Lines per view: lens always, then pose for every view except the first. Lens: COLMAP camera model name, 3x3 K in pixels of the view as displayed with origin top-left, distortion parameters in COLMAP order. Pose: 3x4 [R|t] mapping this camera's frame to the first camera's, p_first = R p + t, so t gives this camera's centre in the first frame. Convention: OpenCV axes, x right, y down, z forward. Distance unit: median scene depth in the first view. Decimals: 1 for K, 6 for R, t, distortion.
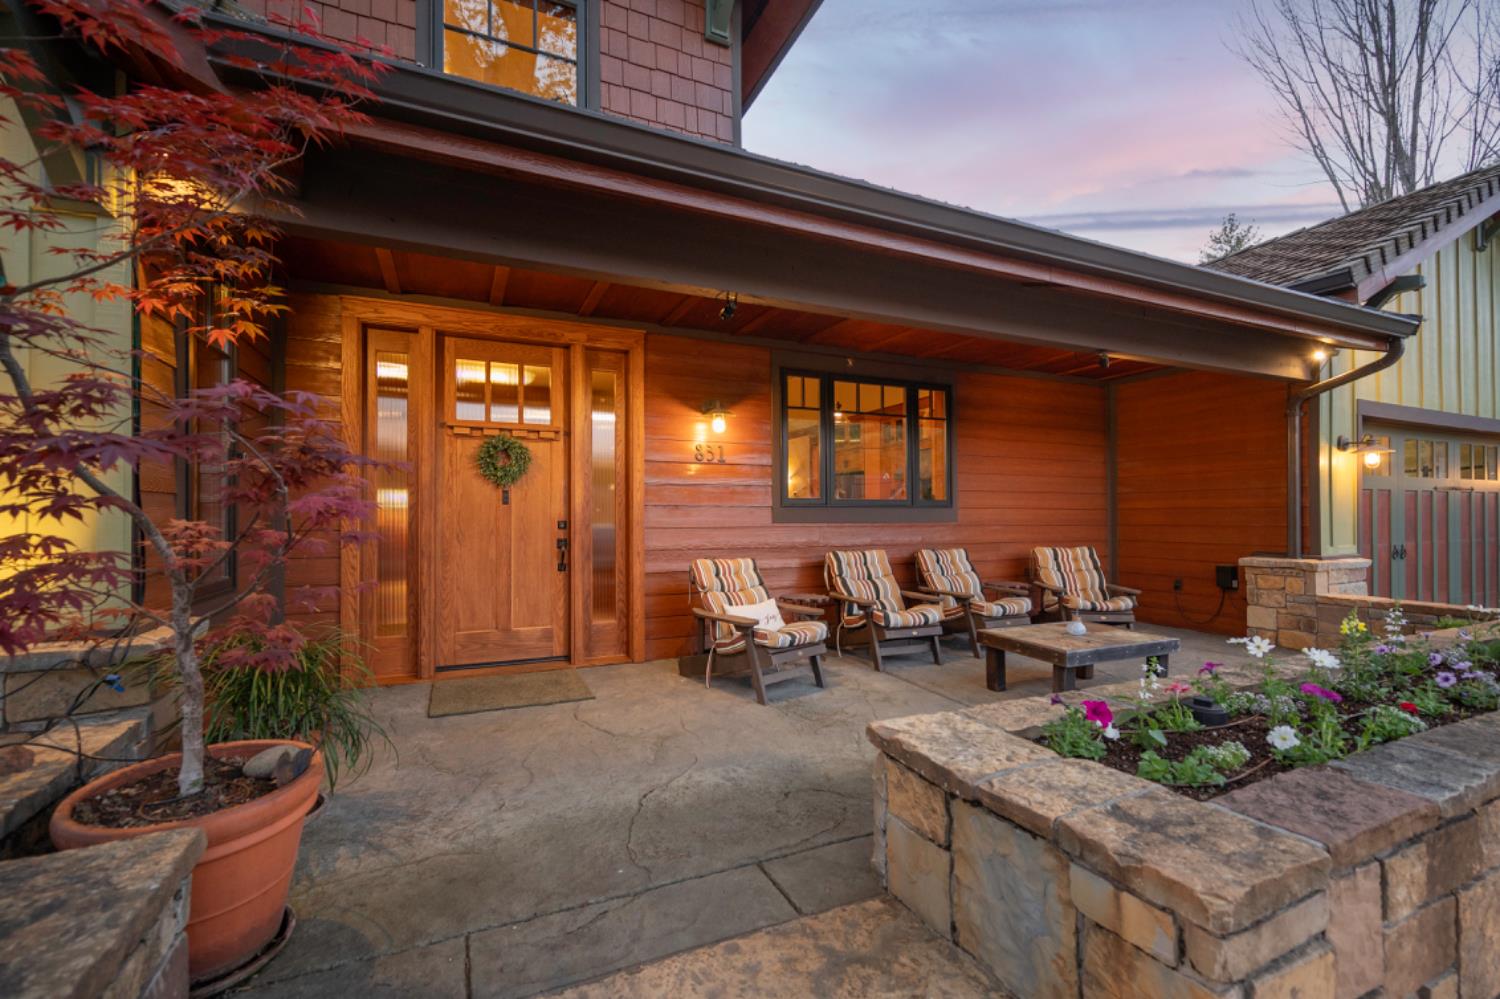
lens RADIAL K [[459.3, 0, 744.5], [0, 459.3, 497.7], [0, 0, 1]] dist [-0.002674, -0.000083]
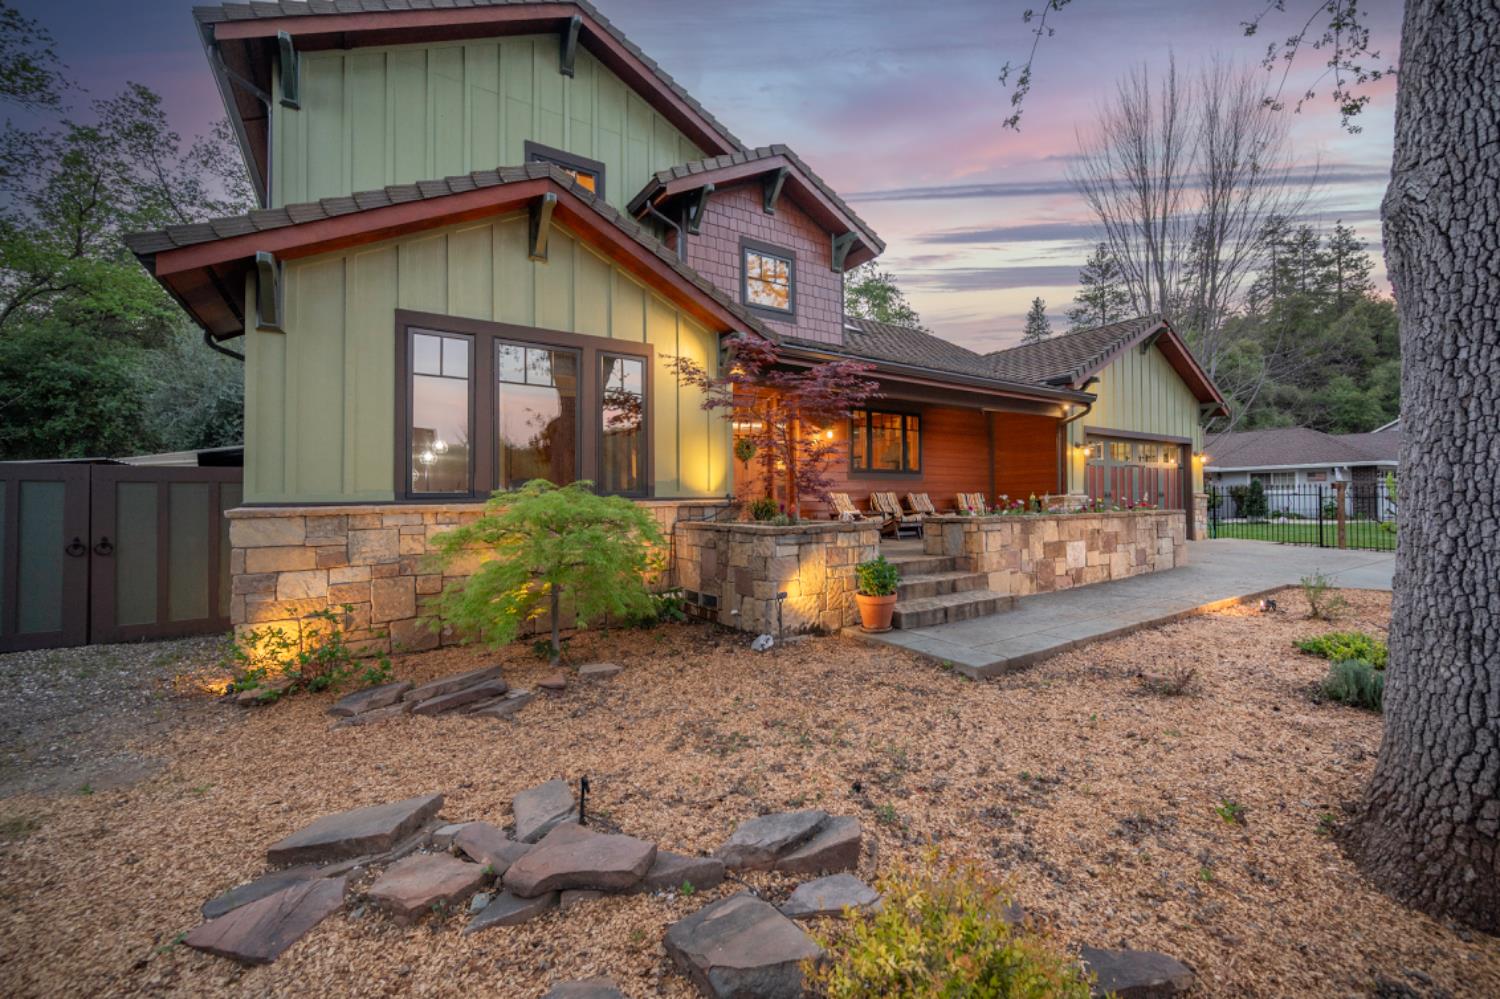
lens RADIAL K [[596.0, 0, 753.5], [0, 596.0, 492.6], [0, 0, 1]] dist [0.000639, 0.000009]
pose [[0.971696, -0.007152, 0.236128, -0.988486], [0.007008, 0.999974, 0.001449, 0.105365], [-0.236132, 0.000247, 0.971721, -1.544810]]
